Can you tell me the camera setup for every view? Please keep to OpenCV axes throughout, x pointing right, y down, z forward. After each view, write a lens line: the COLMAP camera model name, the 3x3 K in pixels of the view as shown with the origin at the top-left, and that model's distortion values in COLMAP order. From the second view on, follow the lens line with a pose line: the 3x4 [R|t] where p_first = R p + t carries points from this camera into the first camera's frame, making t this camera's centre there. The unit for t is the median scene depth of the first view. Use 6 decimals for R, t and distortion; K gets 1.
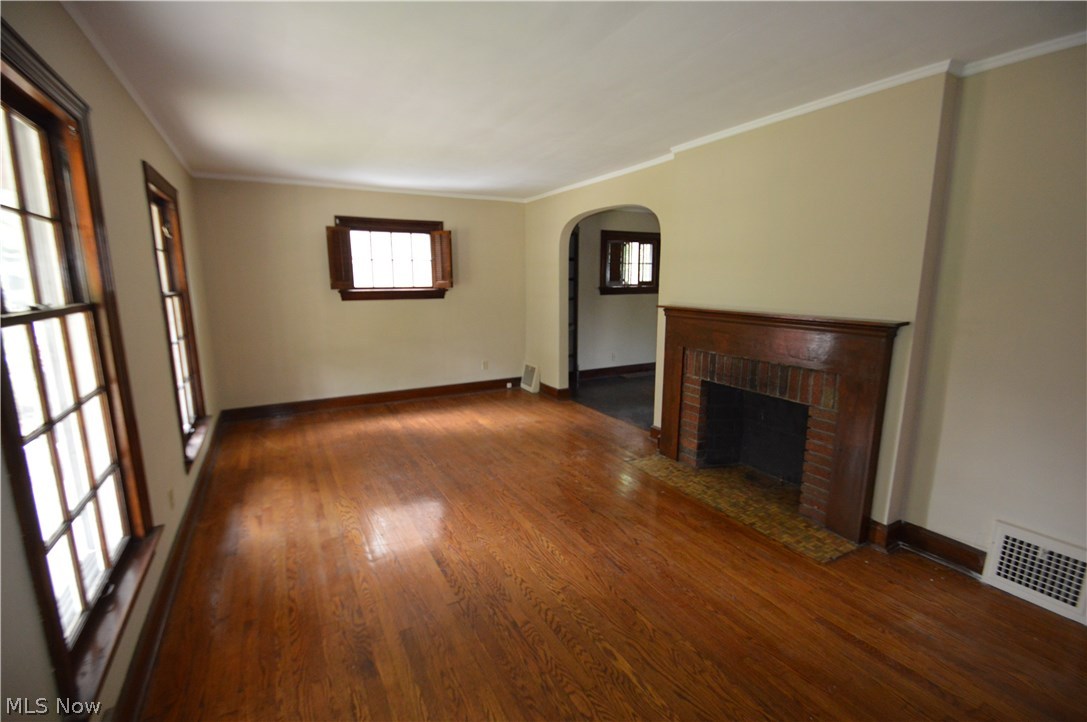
lens RADIAL K [[483.9, 0, 541.8], [0, 483.9, 366.2], [0, 0, 1]] dist [0.000017, -0.000108]
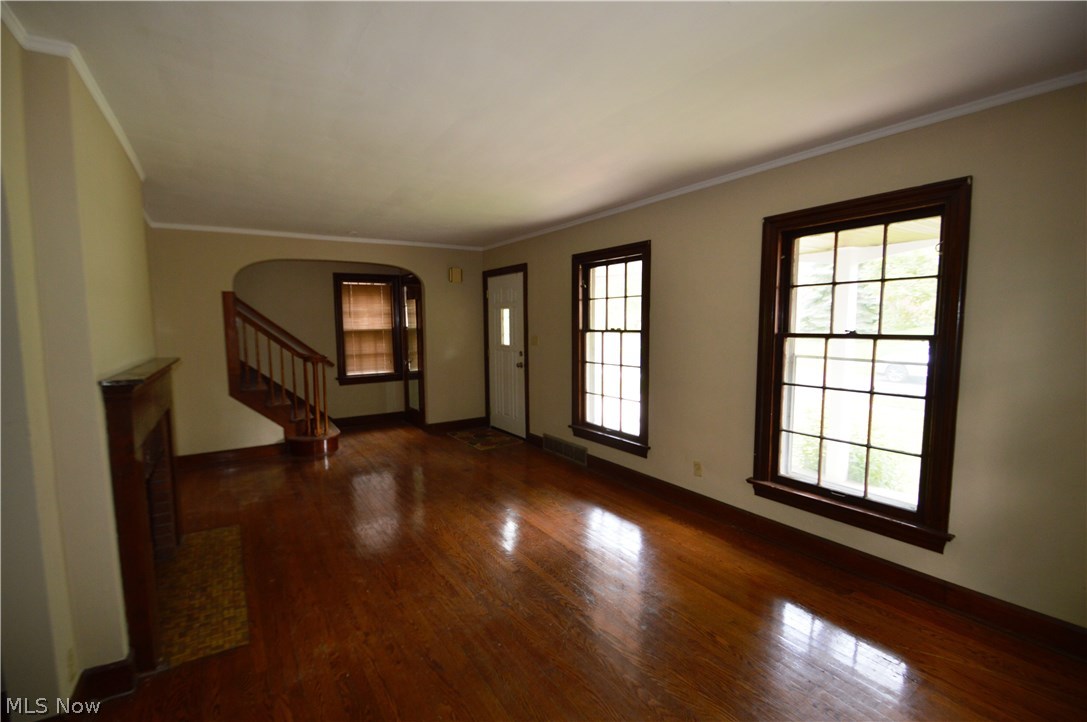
lens RADIAL K [[483.9, 0, 542.9], [0, 483.9, 363.8], [0, 0, 1]] dist [0.000017, -0.000108]
pose [[-0.997511, 0.020071, -0.067598, -0.161964], [0.001364, 0.963948, 0.266088, -0.315895], [0.070501, 0.265334, -0.961576, 1.738014]]
